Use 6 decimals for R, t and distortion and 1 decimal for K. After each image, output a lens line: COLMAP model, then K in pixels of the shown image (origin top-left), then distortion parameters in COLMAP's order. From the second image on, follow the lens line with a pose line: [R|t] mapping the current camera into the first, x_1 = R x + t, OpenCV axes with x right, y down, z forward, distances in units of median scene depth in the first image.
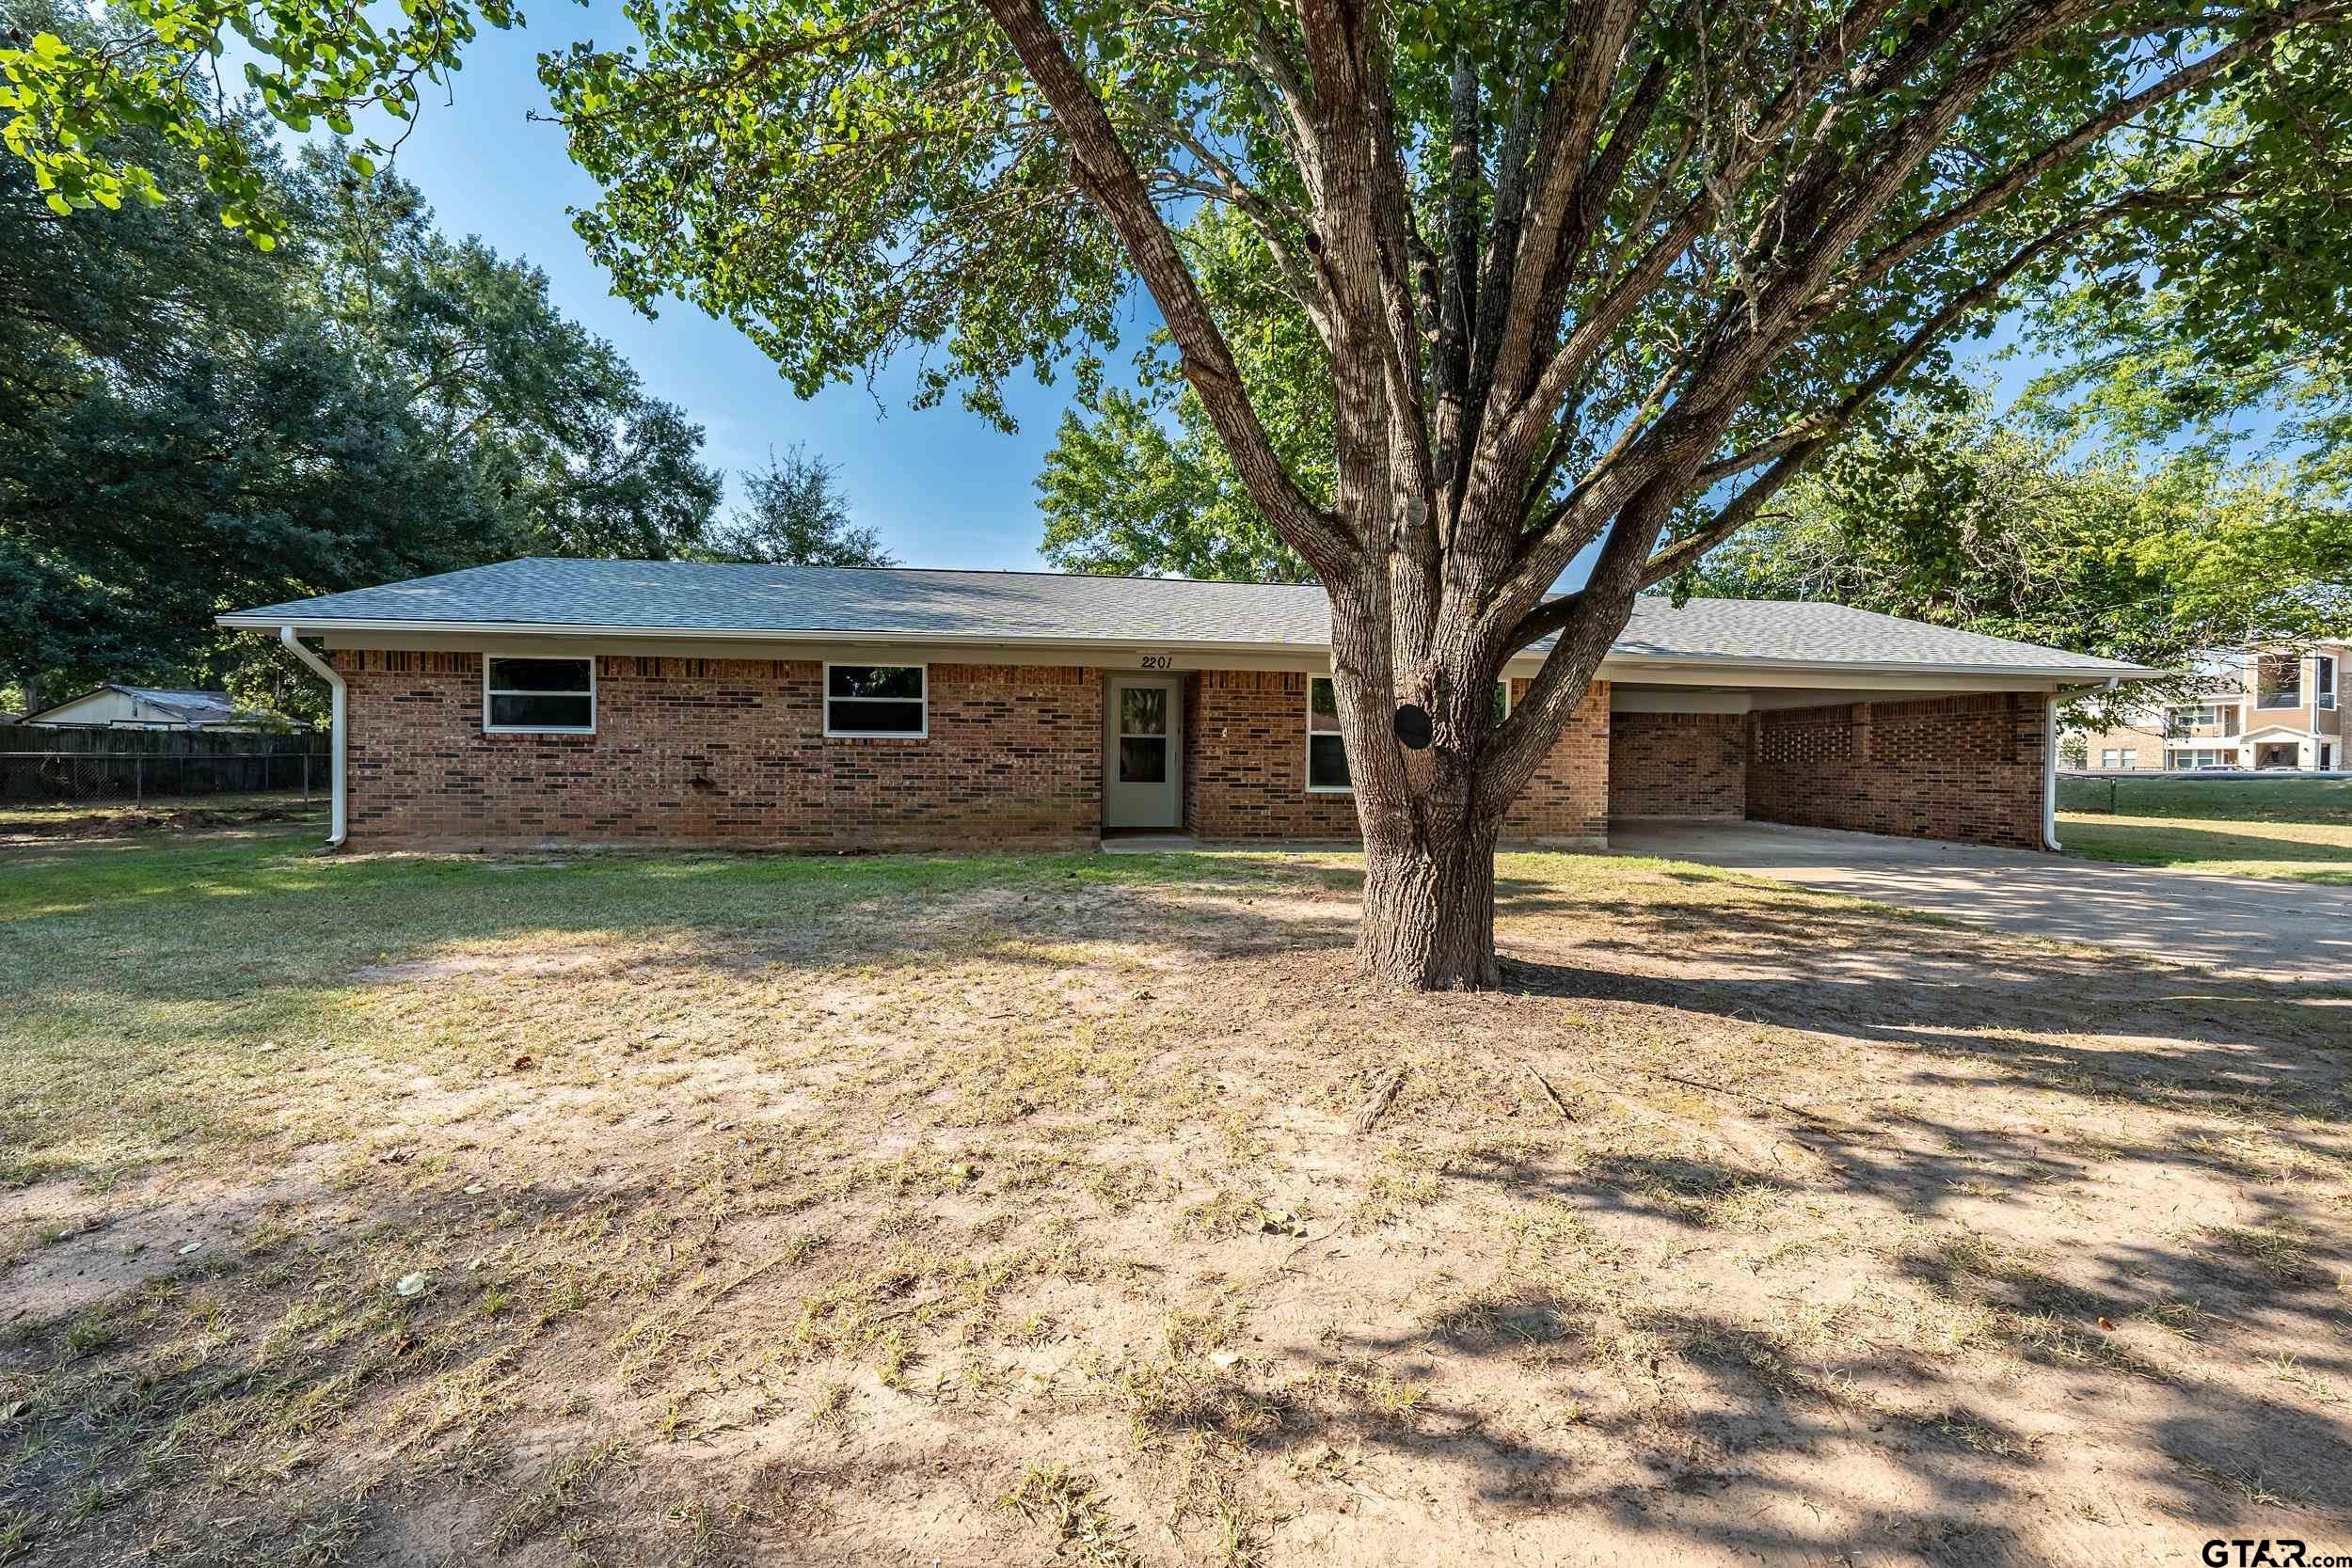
lens RADIAL K [[882.9, 0, 1176.0], [0, 882.9, 784.0], [0, 0, 1]] dist [-0.000628, -0.000005]
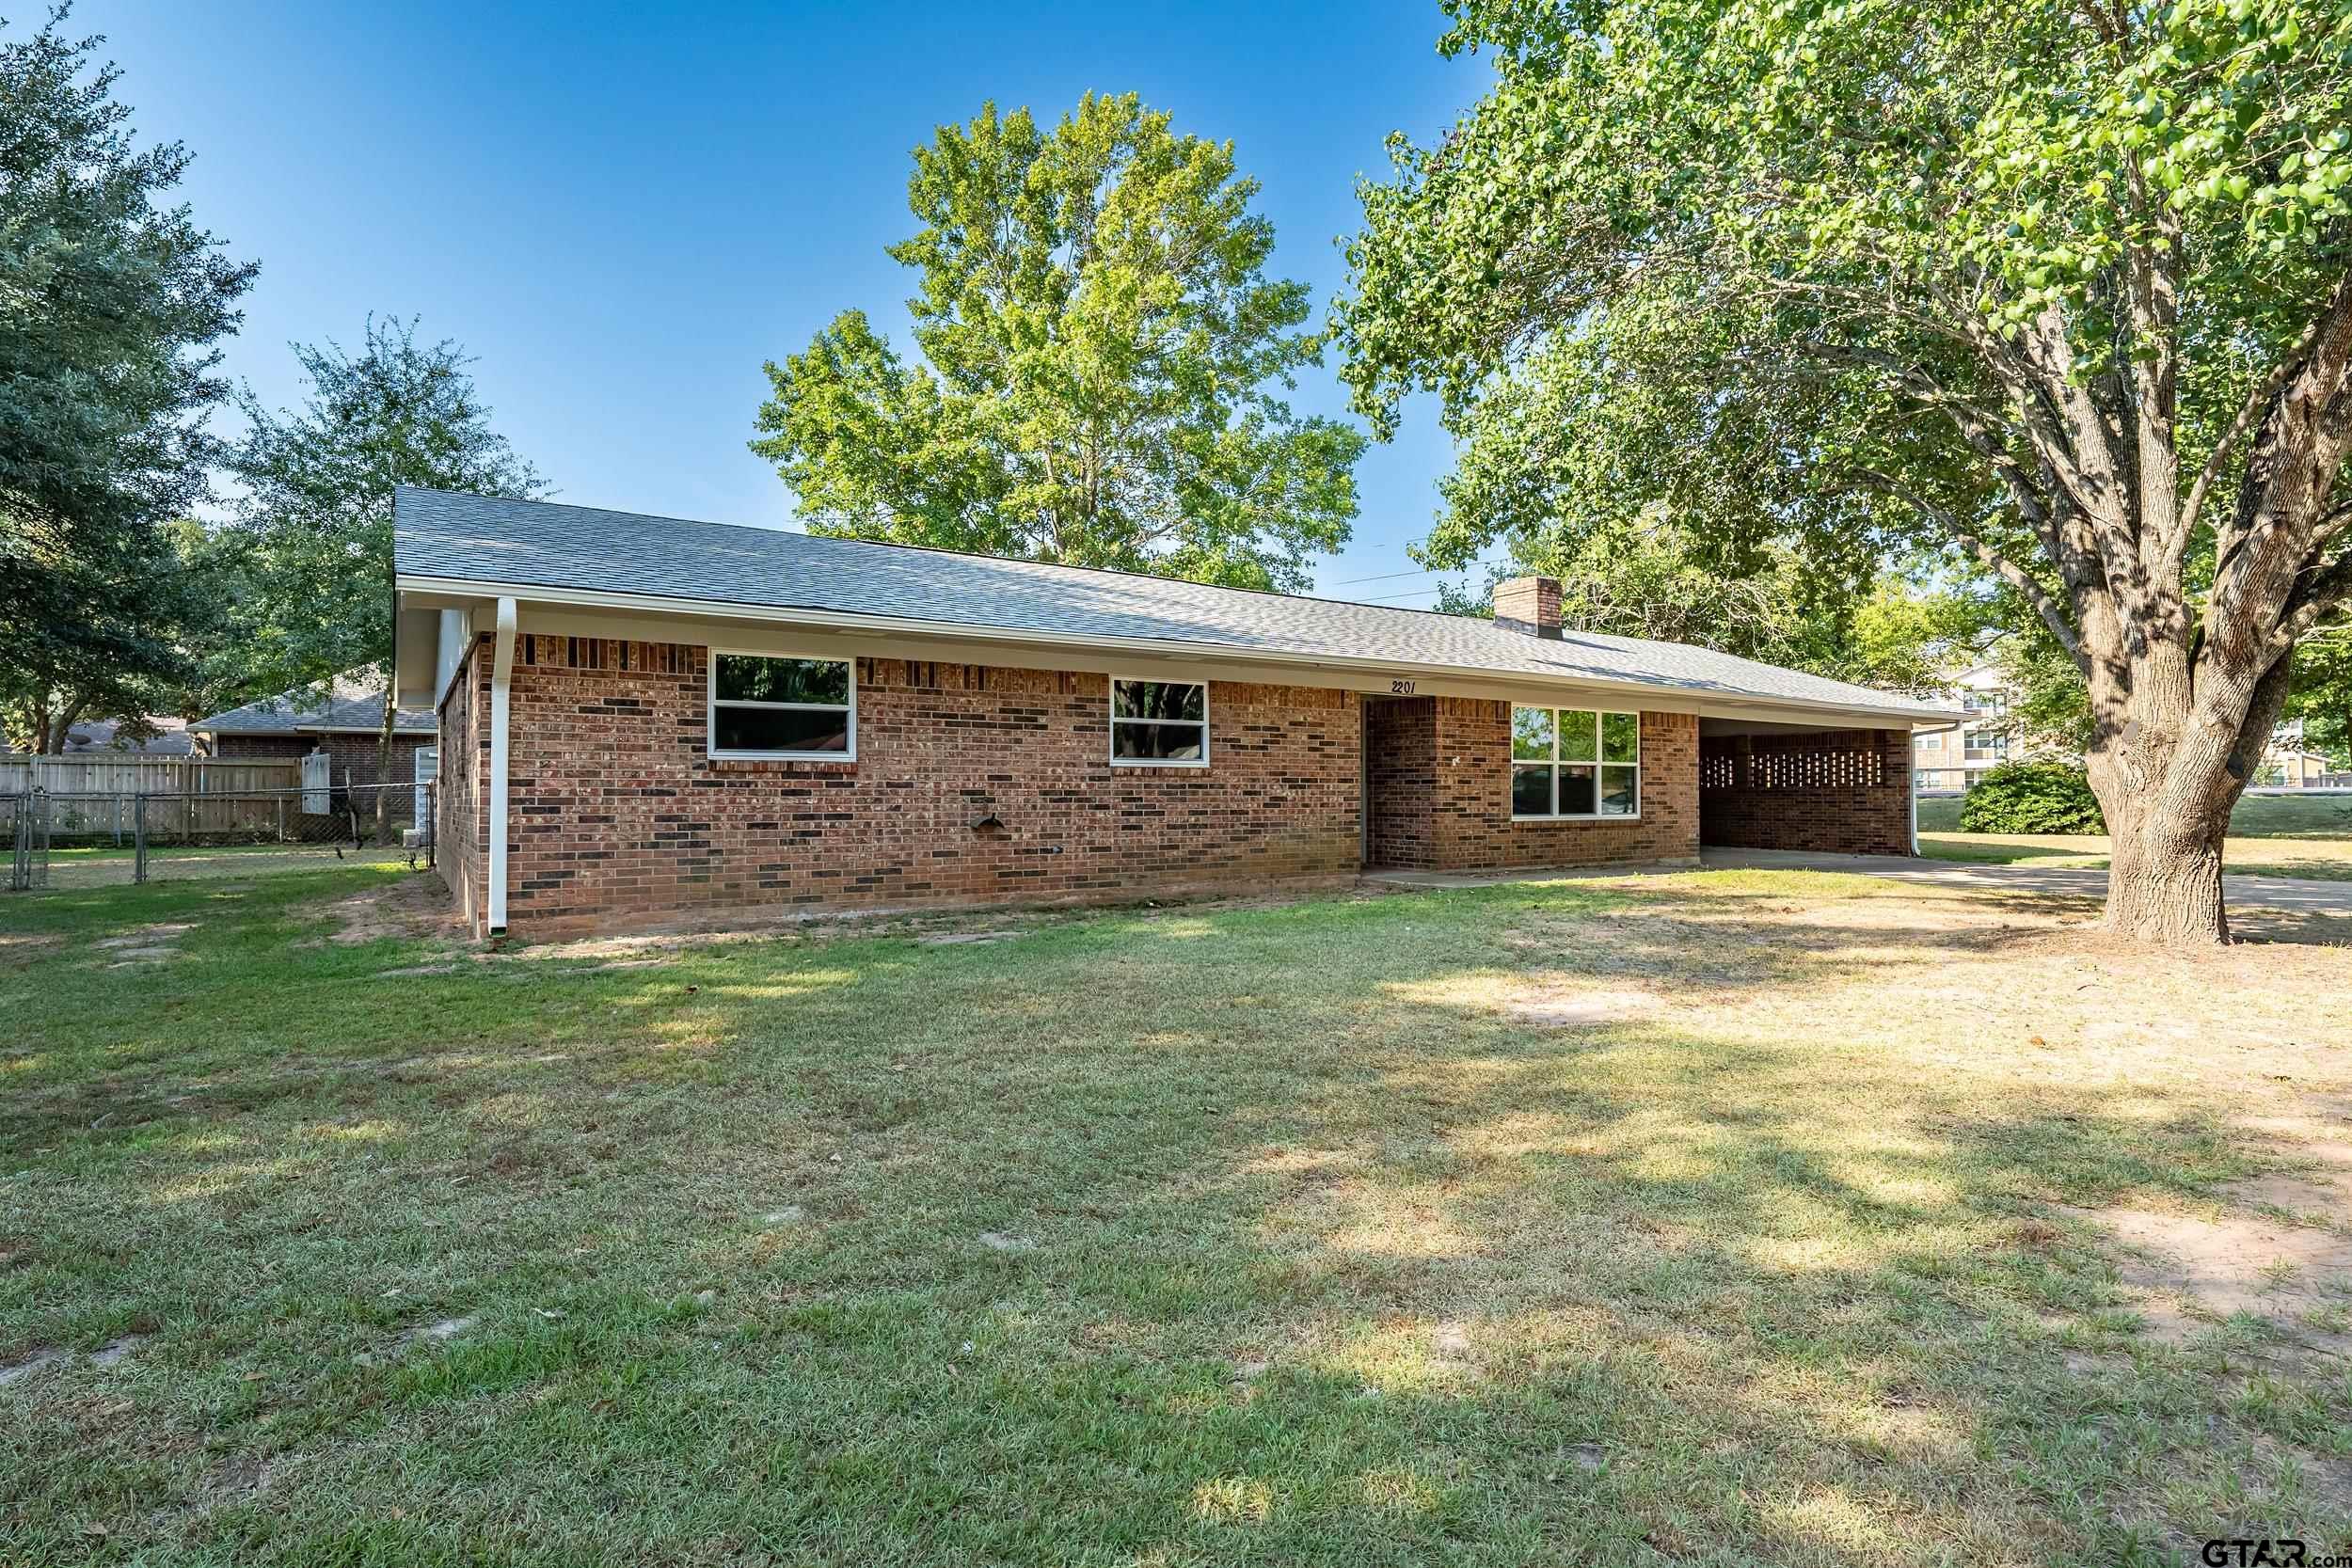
lens RADIAL K [[1186.3, 0, 1176.0], [0, 1186.3, 784.0], [0, 0, 1]] dist [0.005171, -0.000069]
pose [[0.884300, -0.006249, 0.466878, -0.870747], [0.017942, 0.999627, -0.020604, -0.012505], [-0.466575, 0.026597, 0.884082, -0.007945]]
